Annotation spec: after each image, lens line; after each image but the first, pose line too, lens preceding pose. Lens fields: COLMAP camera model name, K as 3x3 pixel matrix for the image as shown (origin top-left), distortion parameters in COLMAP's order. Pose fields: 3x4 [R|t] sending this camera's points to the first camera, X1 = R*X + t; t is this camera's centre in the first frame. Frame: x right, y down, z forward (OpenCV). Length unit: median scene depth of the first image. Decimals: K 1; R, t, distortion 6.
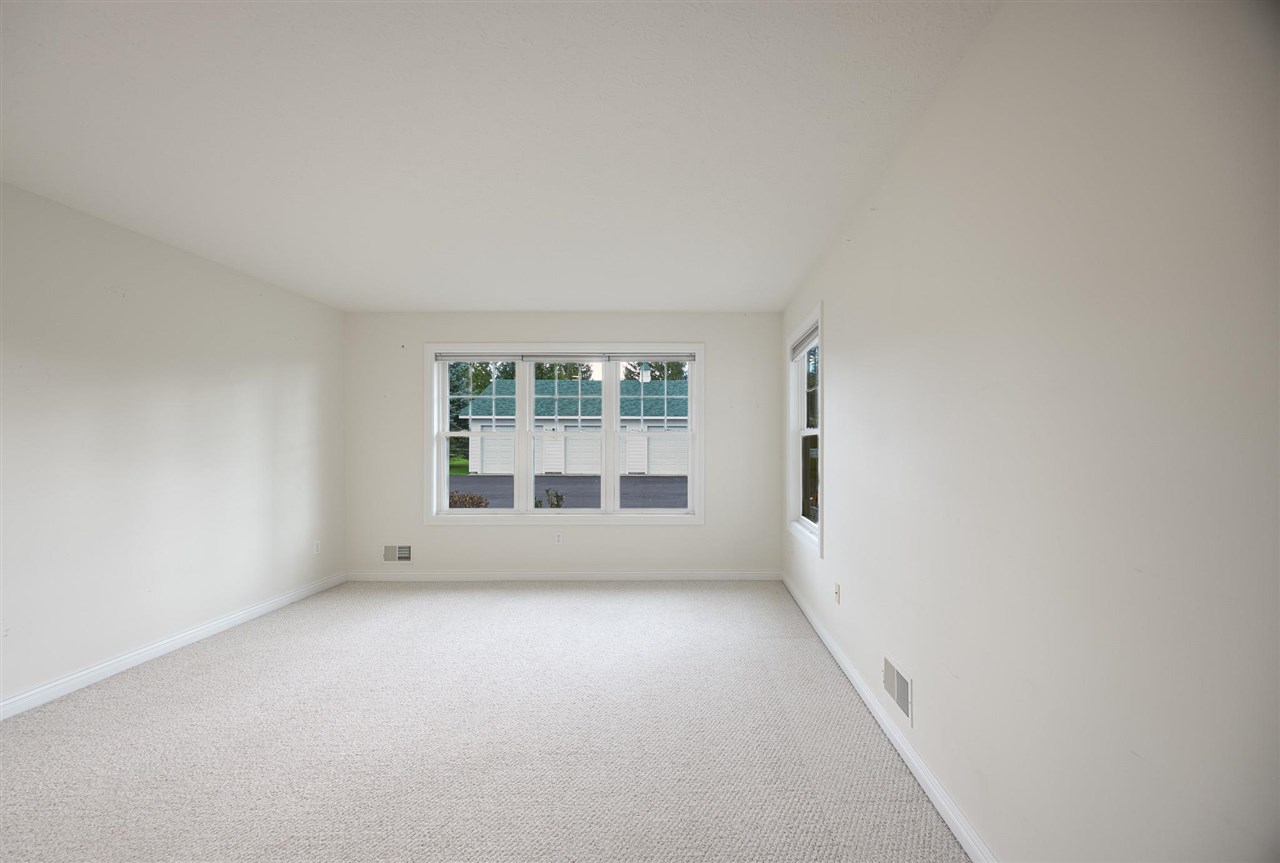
lens RADIAL K [[506.8, 0, 678.7], [0, 506.8, 440.4], [0, 0, 1]] dist [-0.001547, 0.000223]
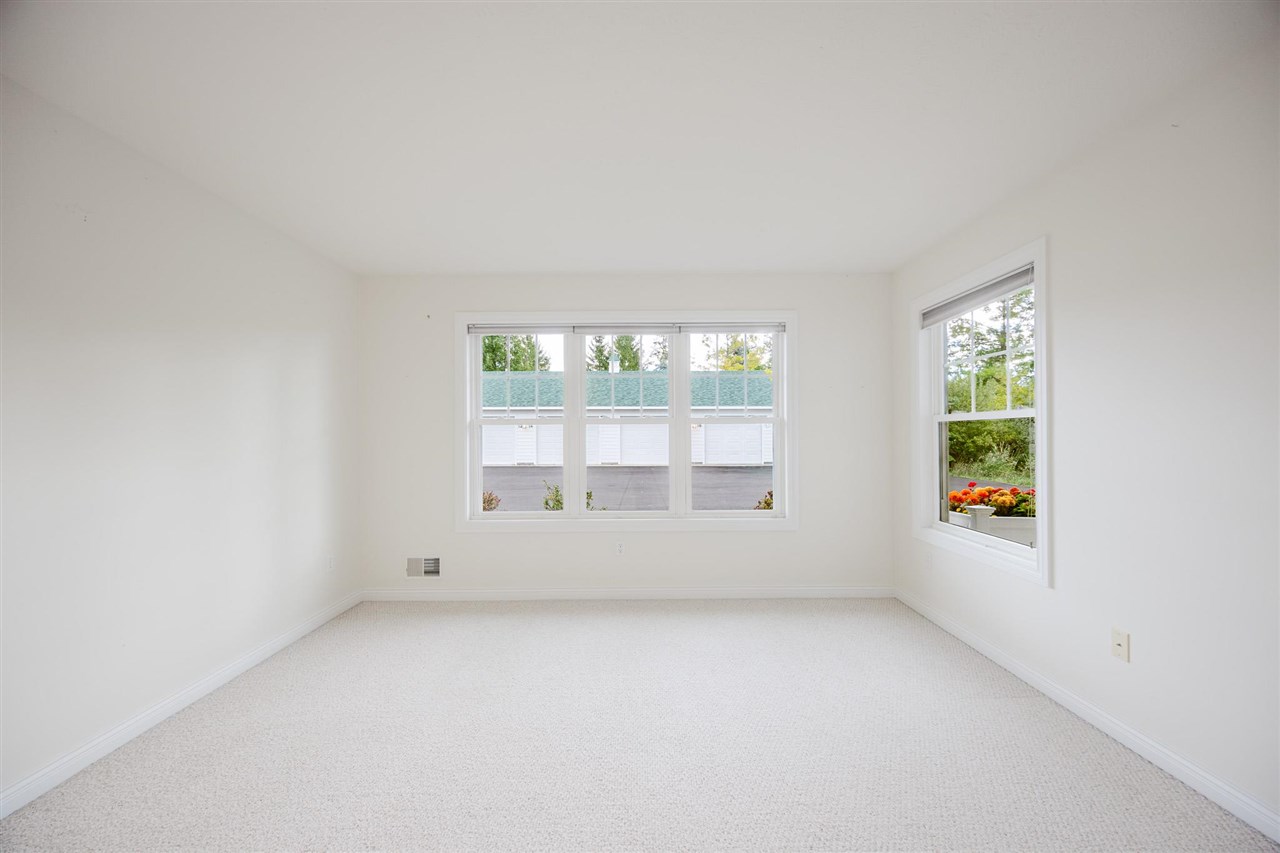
lens RADIAL K [[491.4, 0, 637.7], [0, 491.4, 430.1], [0, 0, 1]] dist [-0.001506, -0.000476]
pose [[0.999974, -0.004267, 0.005848, -0.209800], [0.004278, 0.999989, -0.001848, 0.003507], [-0.005840, 0.001873, 0.999981, 0.197811]]
